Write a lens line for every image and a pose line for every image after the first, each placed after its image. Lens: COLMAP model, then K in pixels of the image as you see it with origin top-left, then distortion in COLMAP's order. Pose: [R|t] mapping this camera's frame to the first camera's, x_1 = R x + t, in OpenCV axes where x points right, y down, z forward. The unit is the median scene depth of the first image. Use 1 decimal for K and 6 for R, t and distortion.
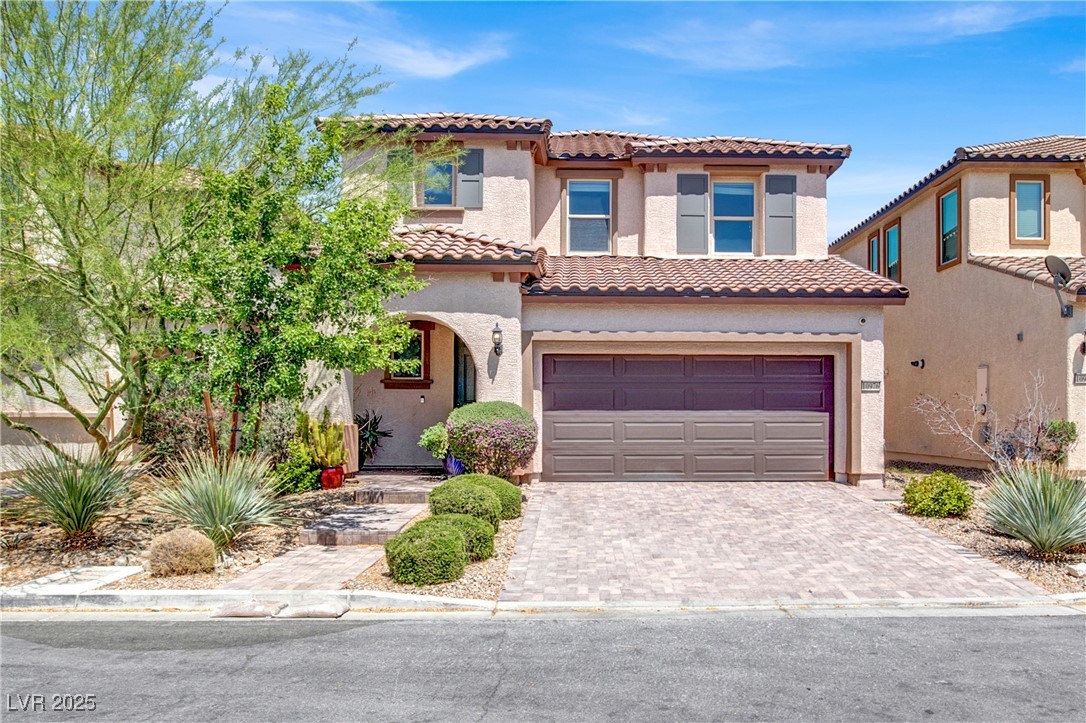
lens RADIAL K [[794.9, 0, 543.0], [0, 794.9, 361.5], [0, 0, 1]] dist [-0.033801, 0.003111]
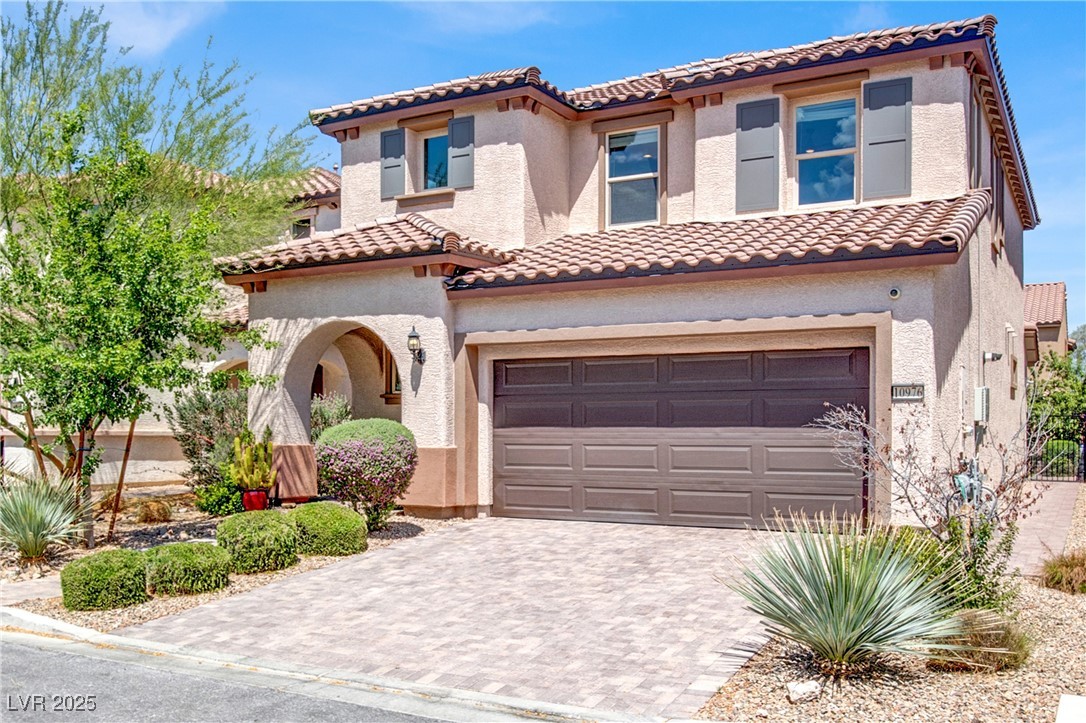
lens RADIAL K [[1004.2, 0, 543.0], [0, 1004.2, 361.5], [0, 0, 1]] dist [-0.019549, -0.004020]
pose [[0.863987, -0.033749, -0.502382, 0.550051], [0.032145, 0.999413, -0.011856, 0.005958], [0.502488, -0.005906, 0.864564, 0.132196]]
